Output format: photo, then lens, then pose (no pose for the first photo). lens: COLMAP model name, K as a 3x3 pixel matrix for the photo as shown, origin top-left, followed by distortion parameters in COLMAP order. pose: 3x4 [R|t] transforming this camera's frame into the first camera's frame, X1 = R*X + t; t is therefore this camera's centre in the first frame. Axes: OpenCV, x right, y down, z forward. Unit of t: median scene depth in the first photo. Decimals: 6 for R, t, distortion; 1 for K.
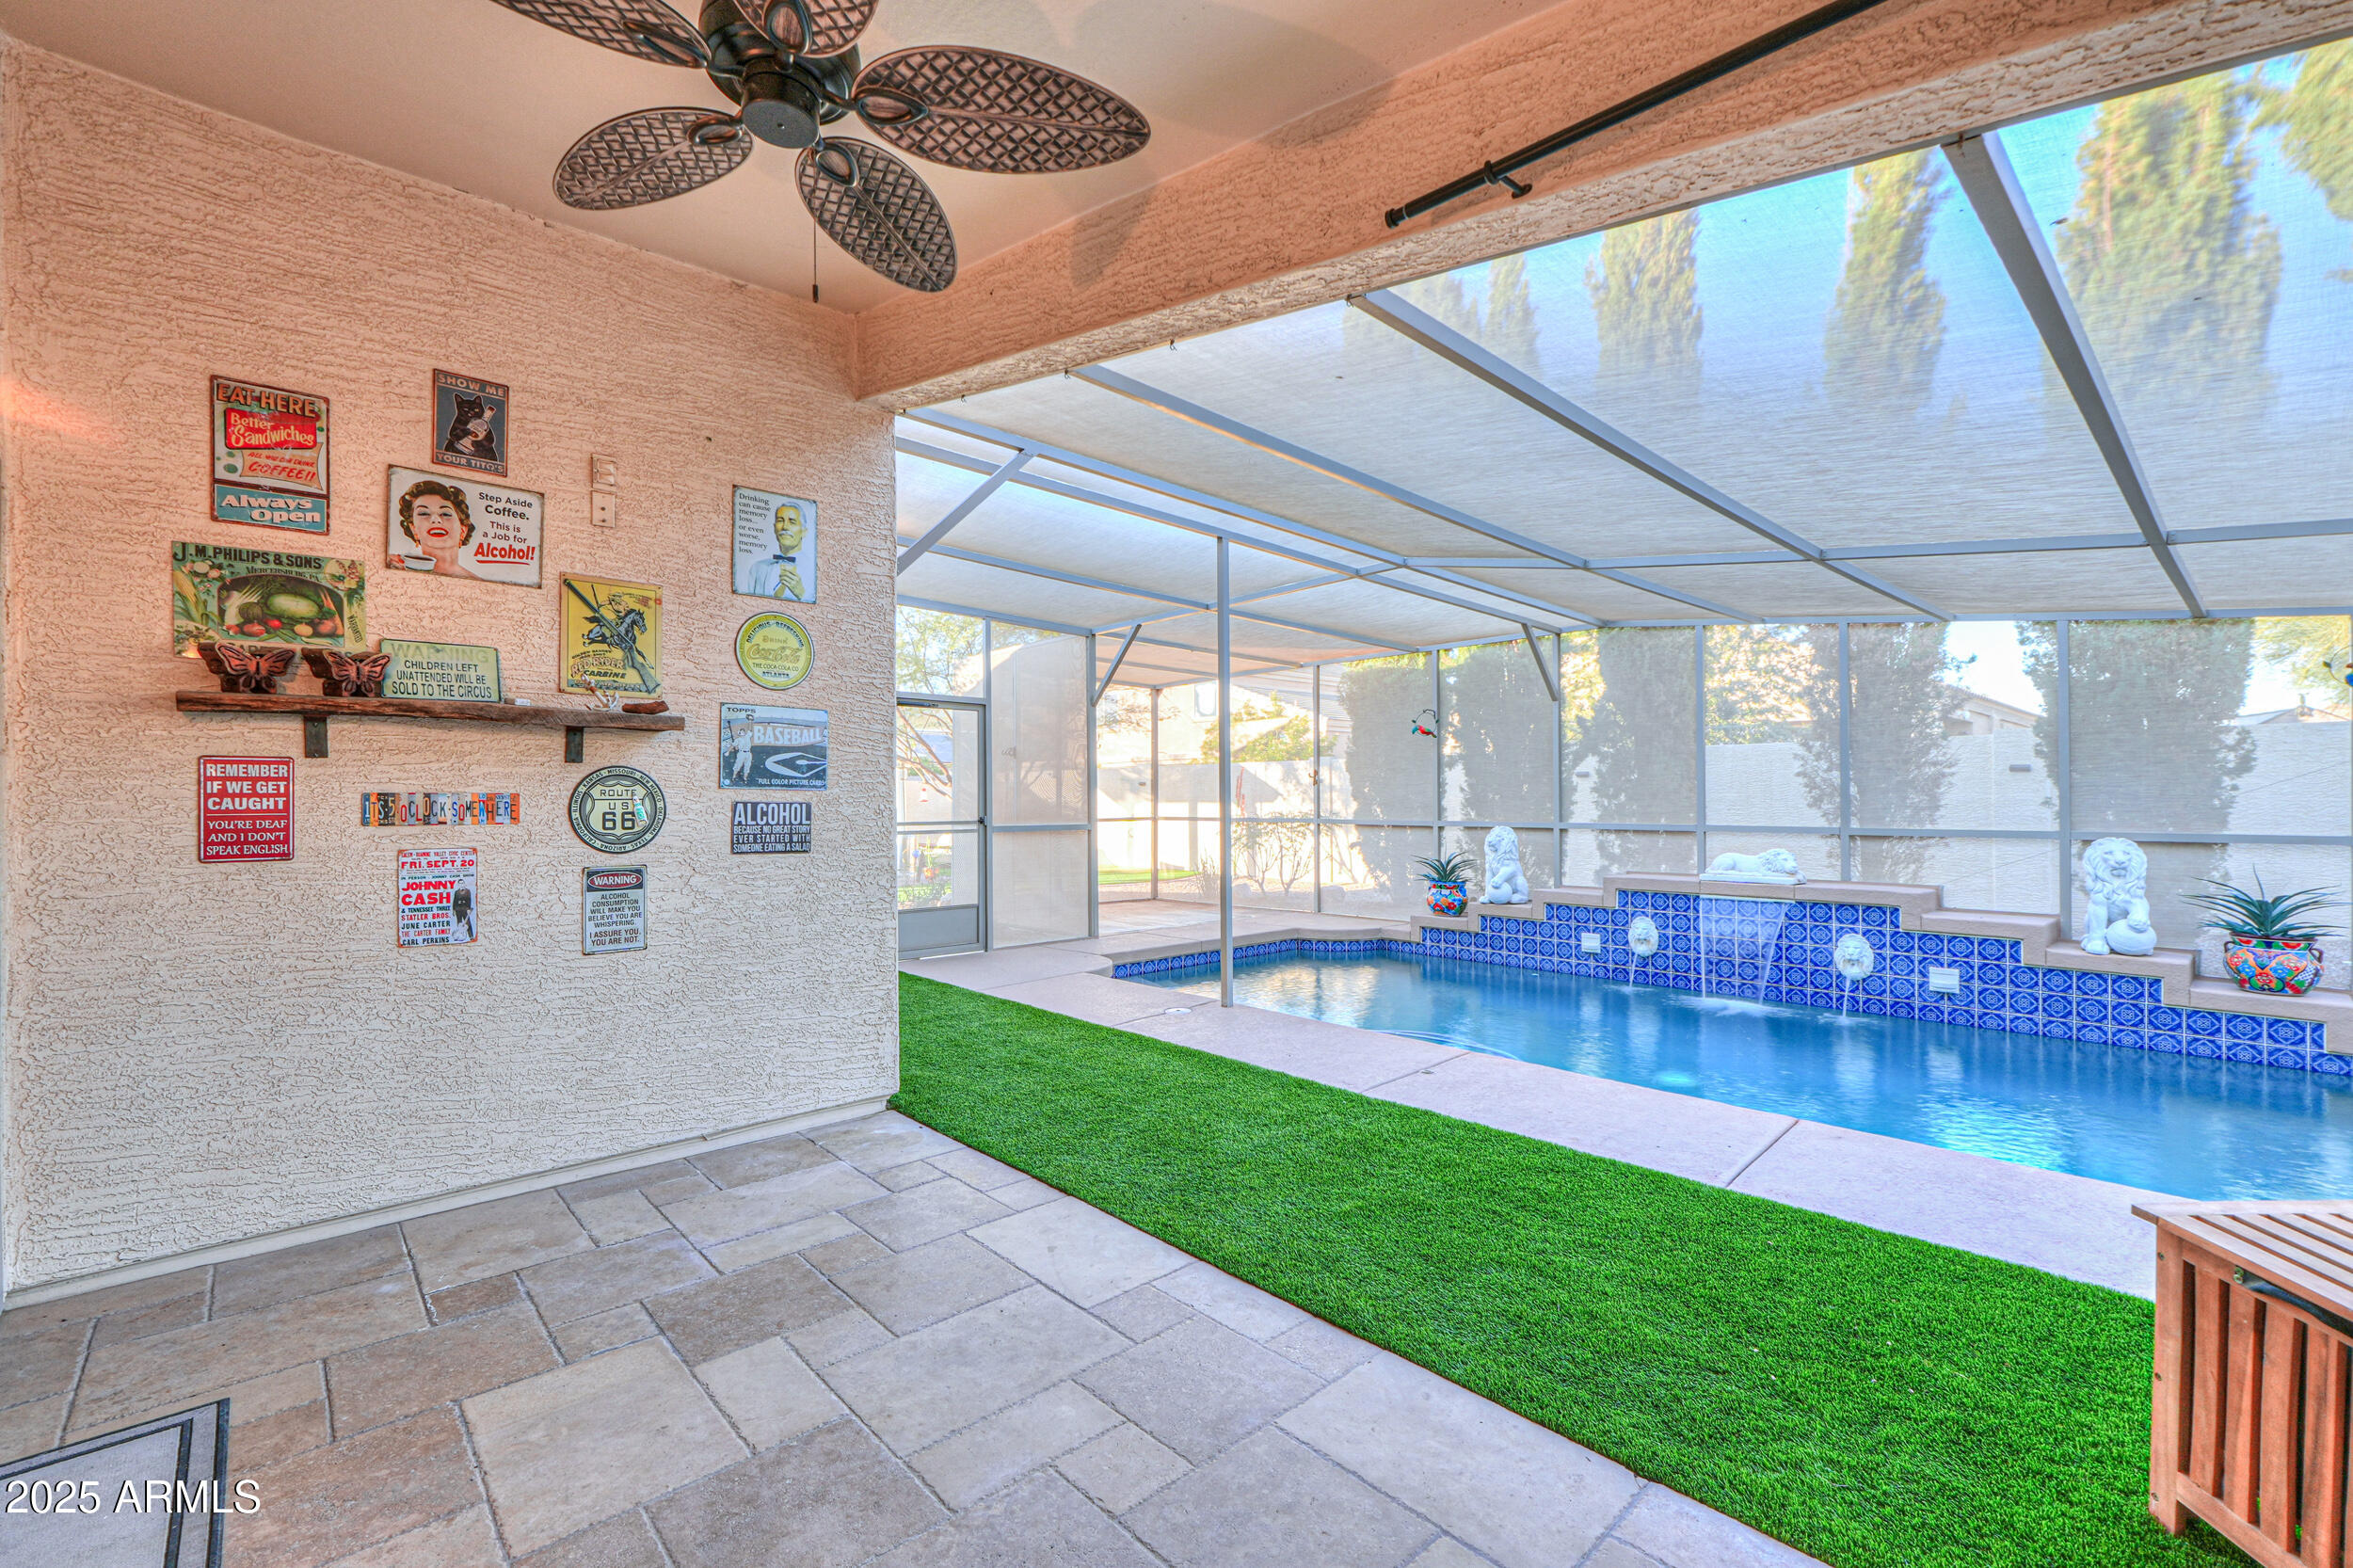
lens RADIAL K [[1006.4, 0, 1154.9], [0, 1006.4, 796.8], [0, 0, 1]] dist [-0.003561, 0.001544]
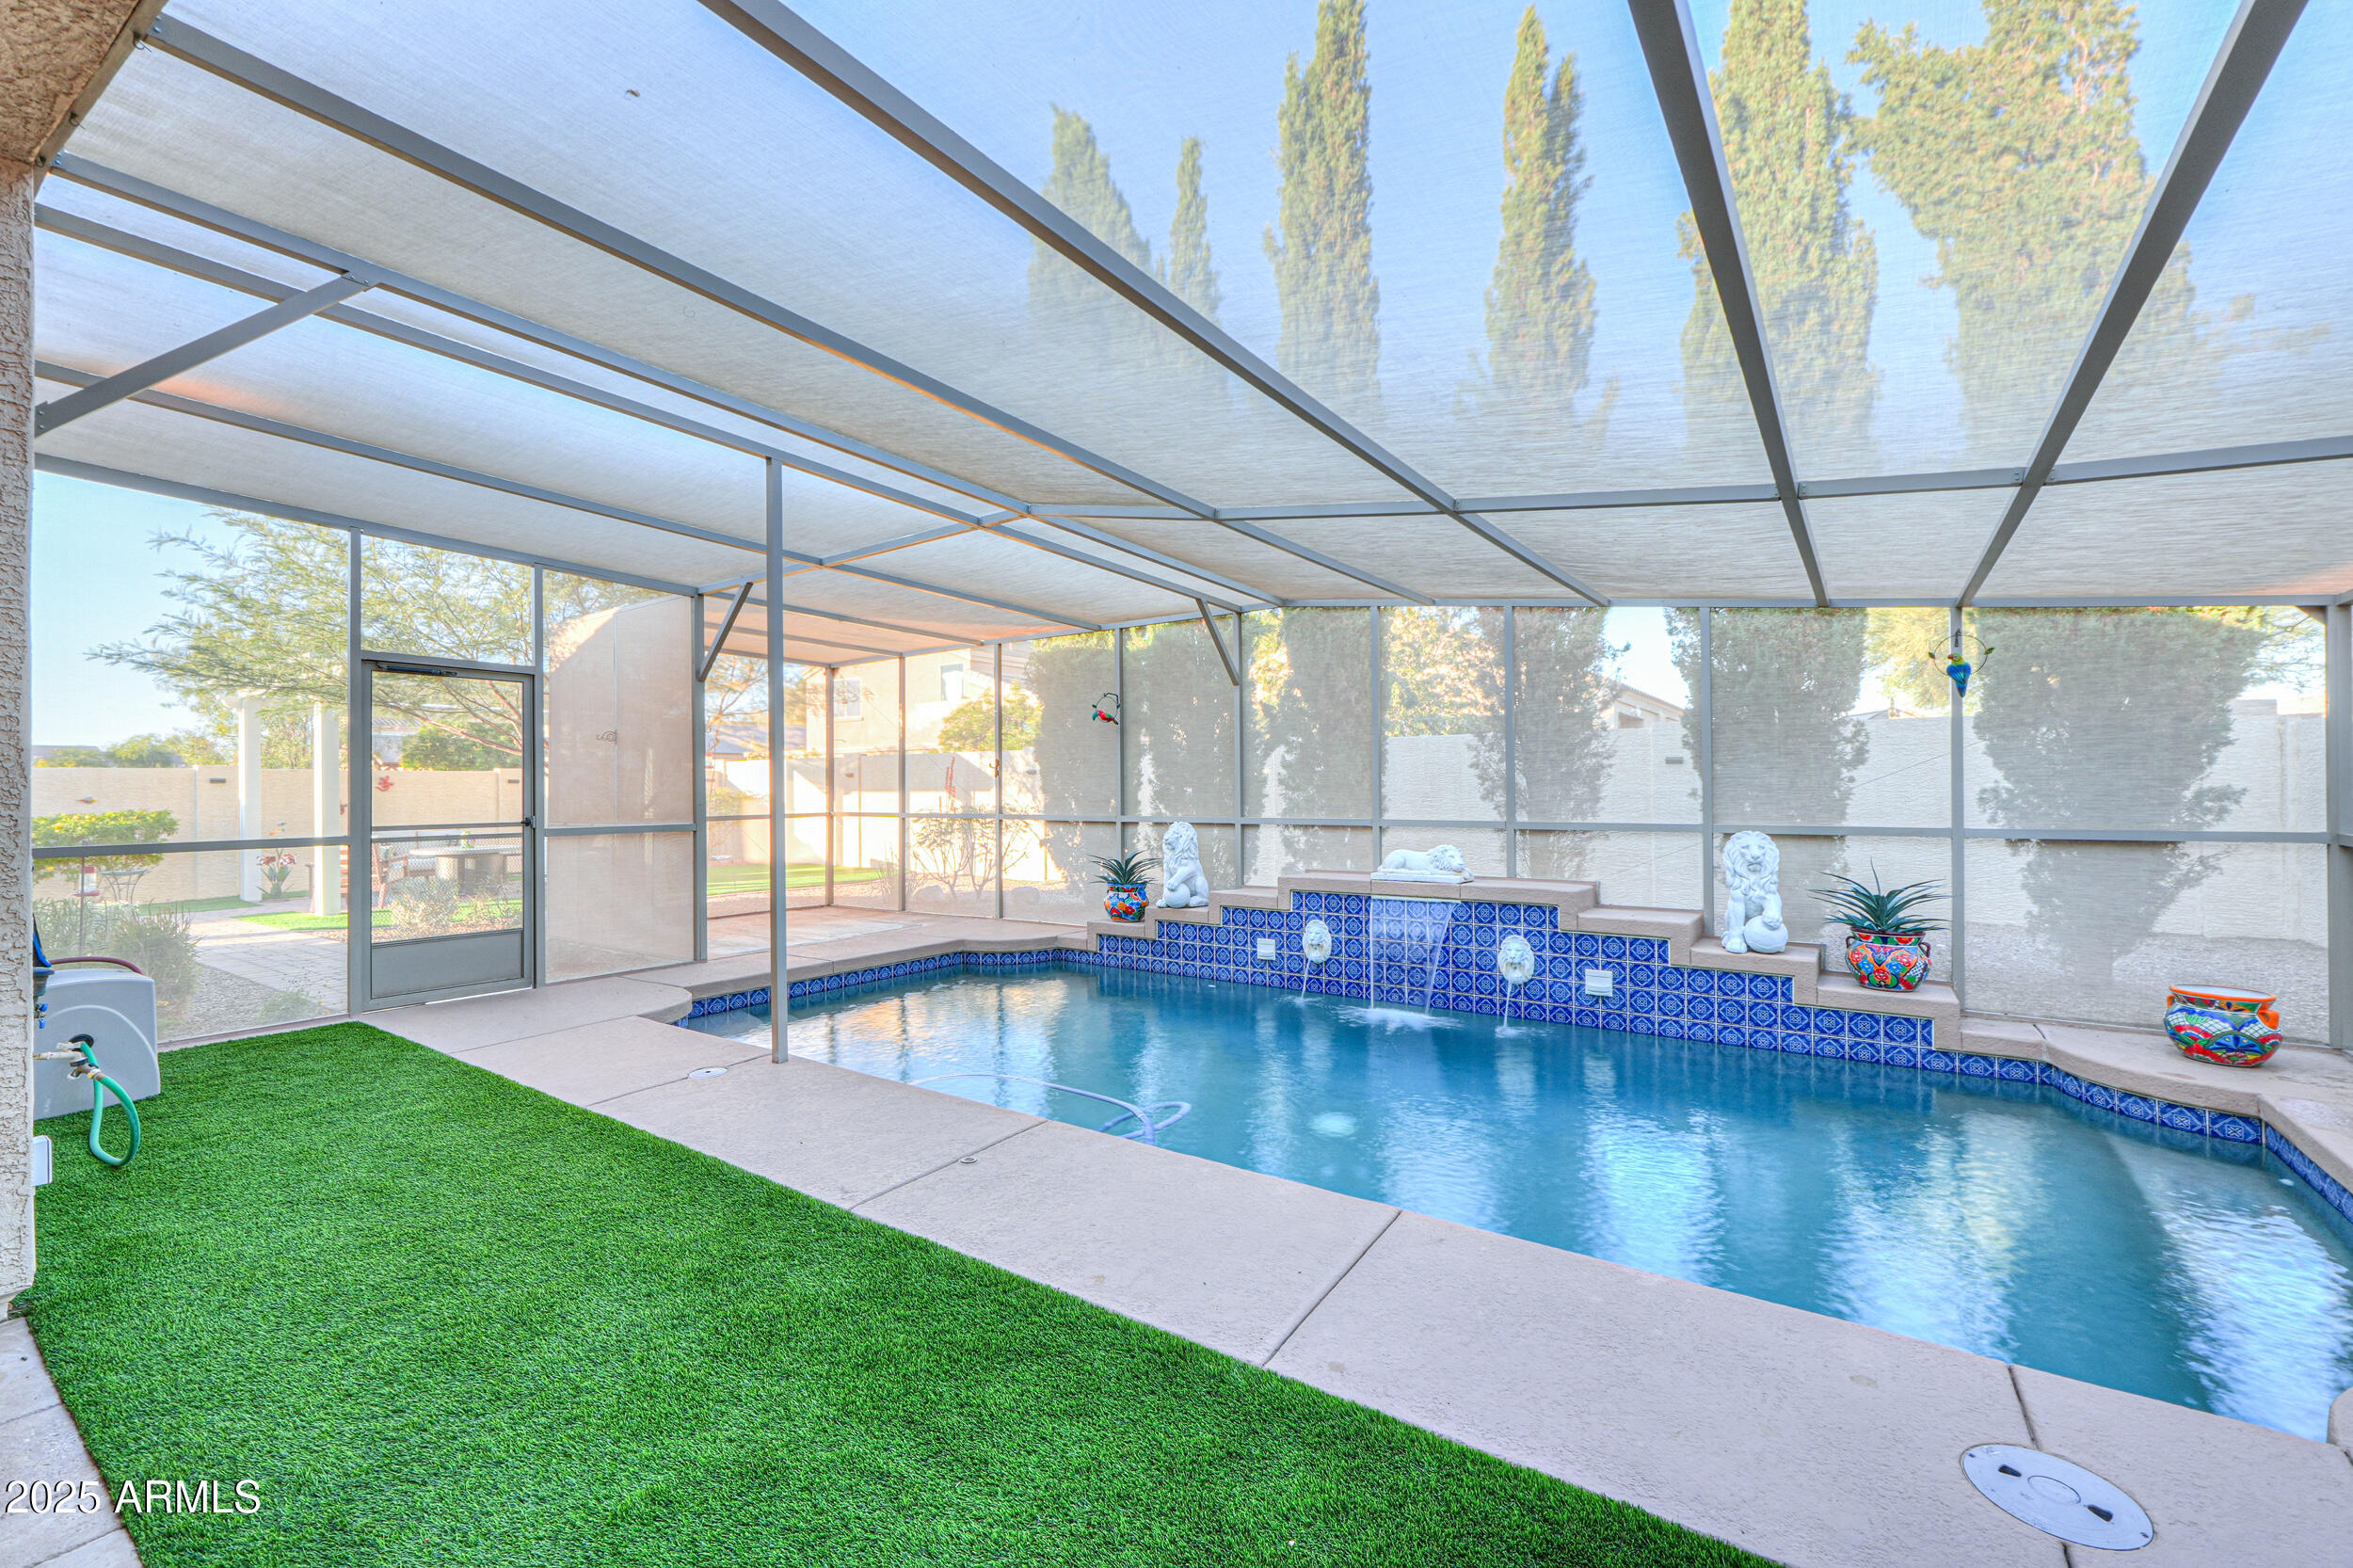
lens RADIAL K [[1006.4, 0, 1140.6], [0, 1006.4, 768.3], [0, 0, 1]] dist [-0.003561, 0.001544]
pose [[0.977071, 0.002006, 0.212906, 0.143724], [0.002231, 0.999804, -0.019658, -0.001438], [-0.212904, 0.019682, 0.976875, 0.144975]]
